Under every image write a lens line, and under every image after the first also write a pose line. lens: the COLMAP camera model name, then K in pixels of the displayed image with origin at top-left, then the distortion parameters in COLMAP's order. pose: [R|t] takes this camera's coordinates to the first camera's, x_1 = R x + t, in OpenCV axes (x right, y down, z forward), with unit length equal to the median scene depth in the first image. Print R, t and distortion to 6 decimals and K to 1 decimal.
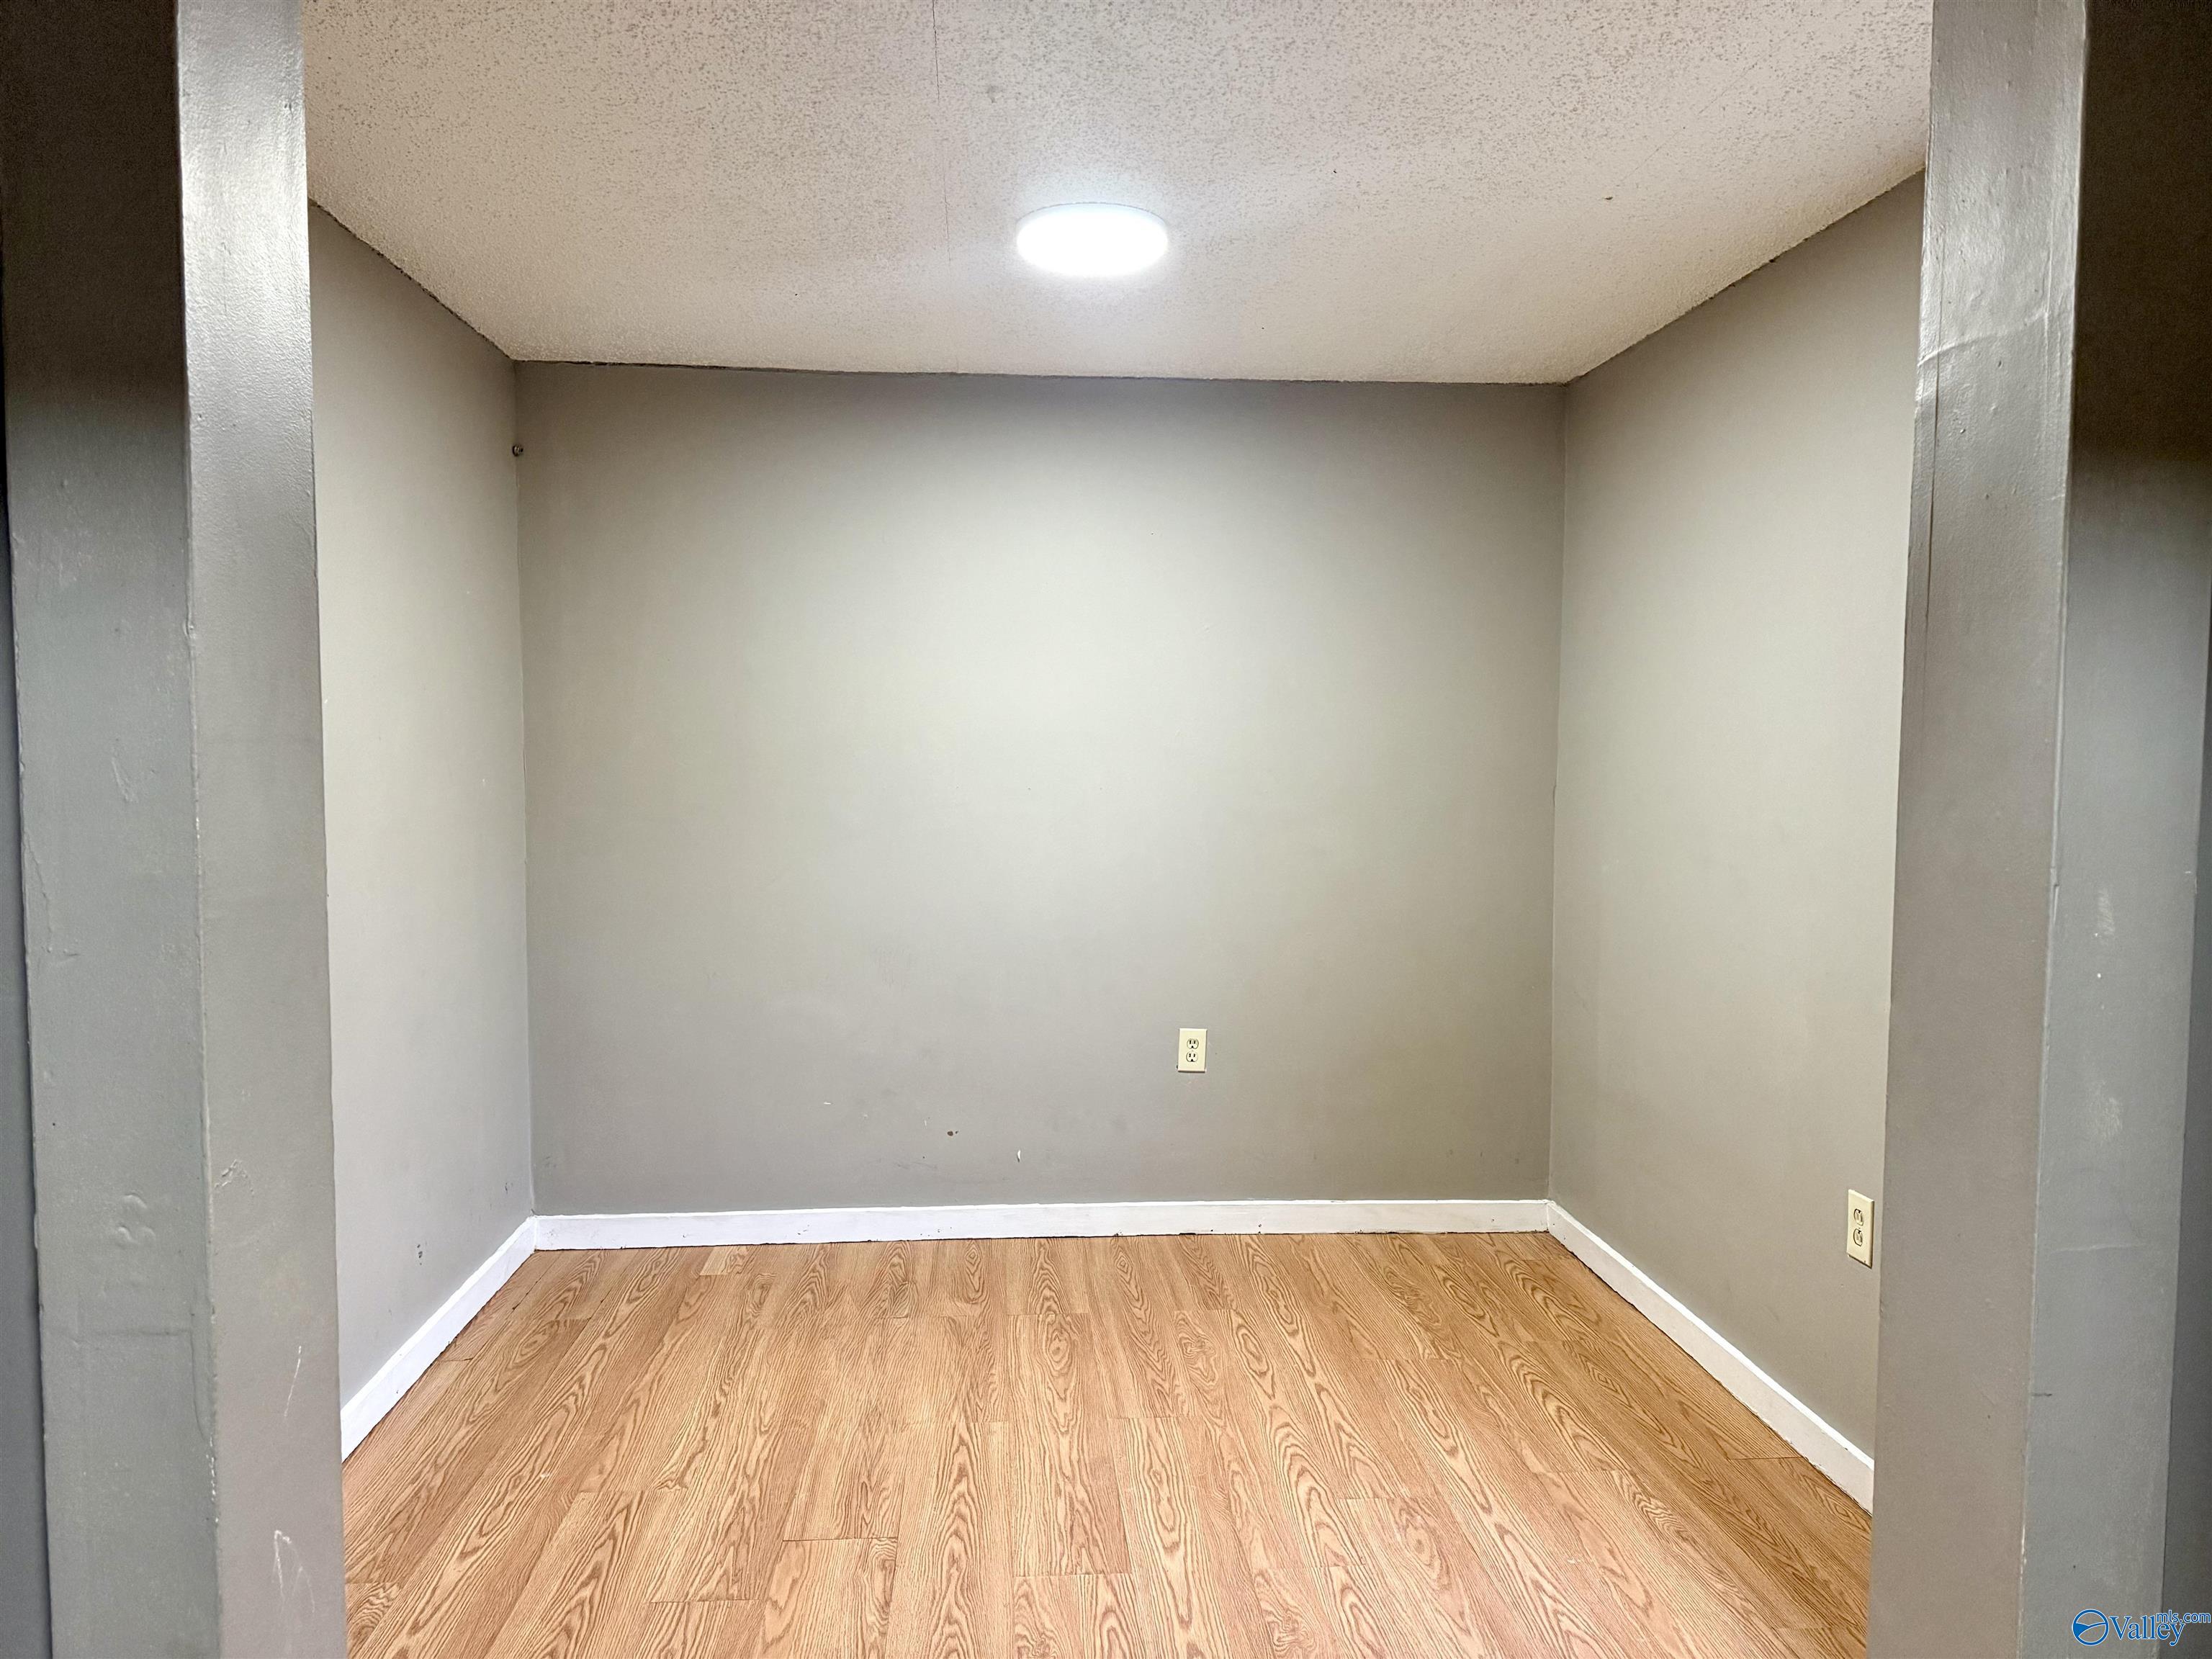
lens RADIAL K [[1563.6, 0, 1110.7], [0, 1563.6, 833.6], [0, 0, 1]] dist [0.058332, -0.062220]
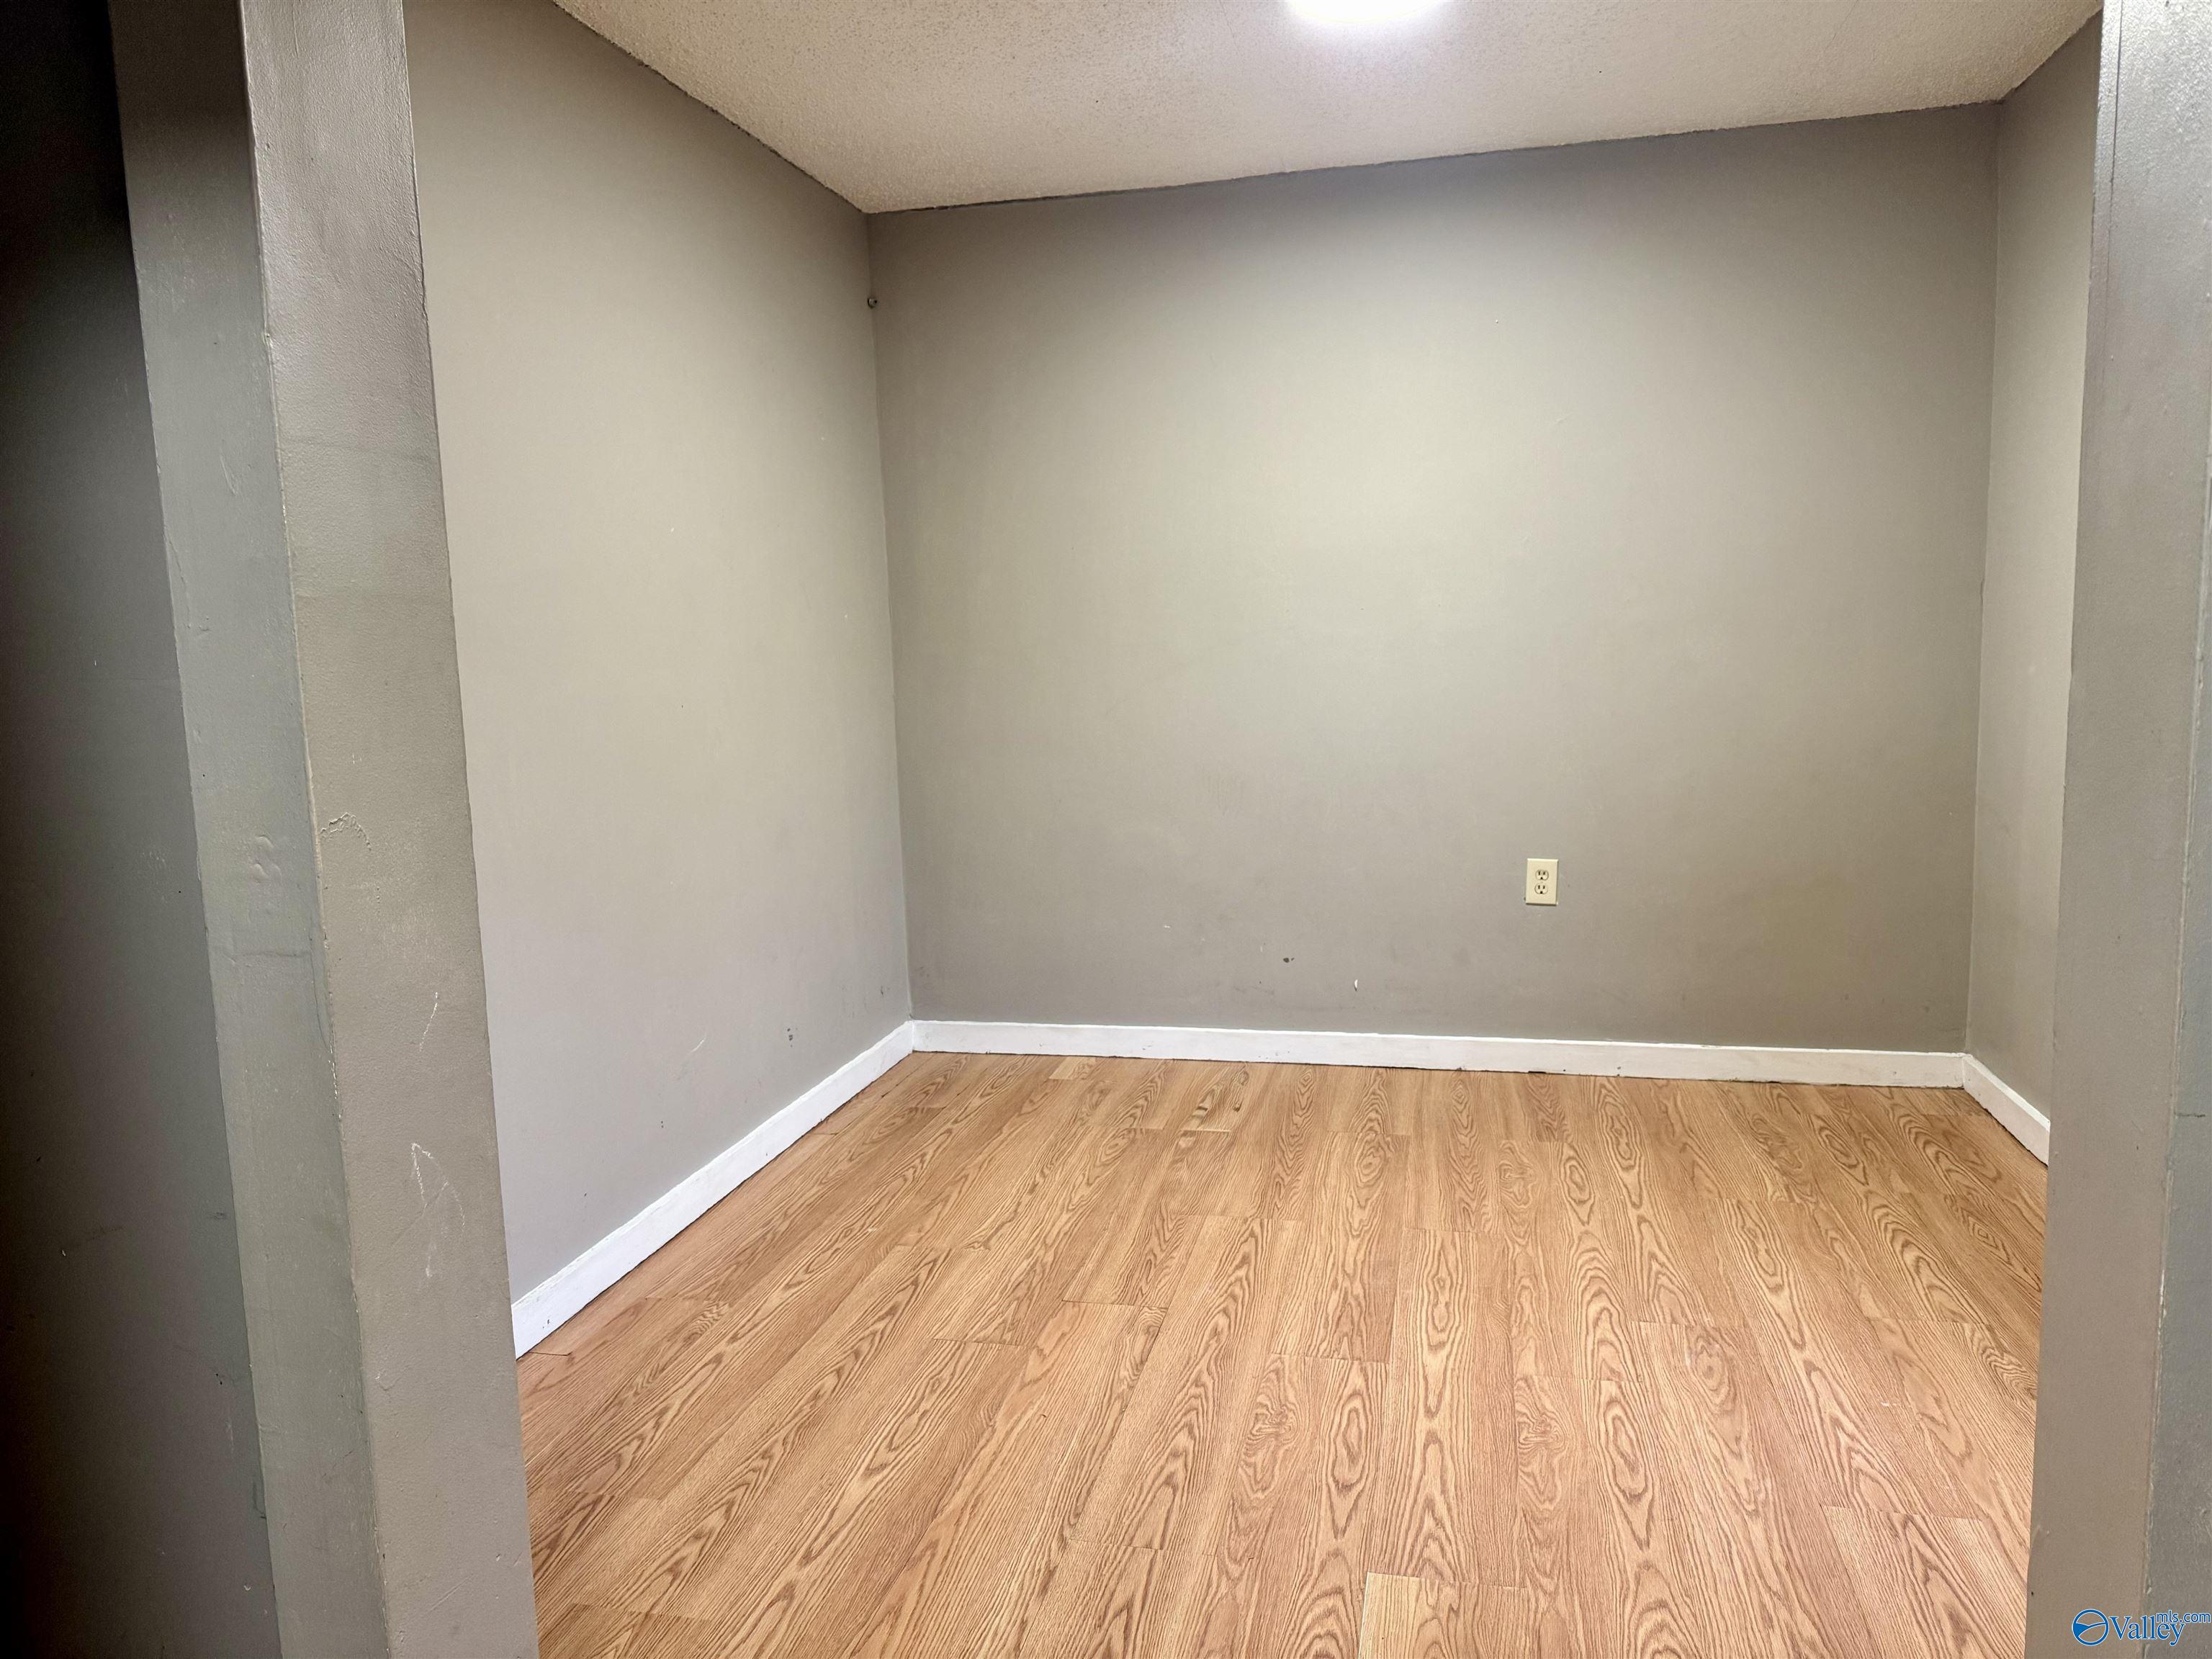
lens RADIAL K [[1563.6, 0, 1094.7], [0, 1563.6, 823.4], [0, 0, 1]] dist [0.058332, -0.062220]
pose [[0.955069, 0.002061, -0.296375, 0.102426], [0.018346, 0.997647, 0.066060, 0.049376], [0.295814, -0.068529, 0.952784, 0.022599]]
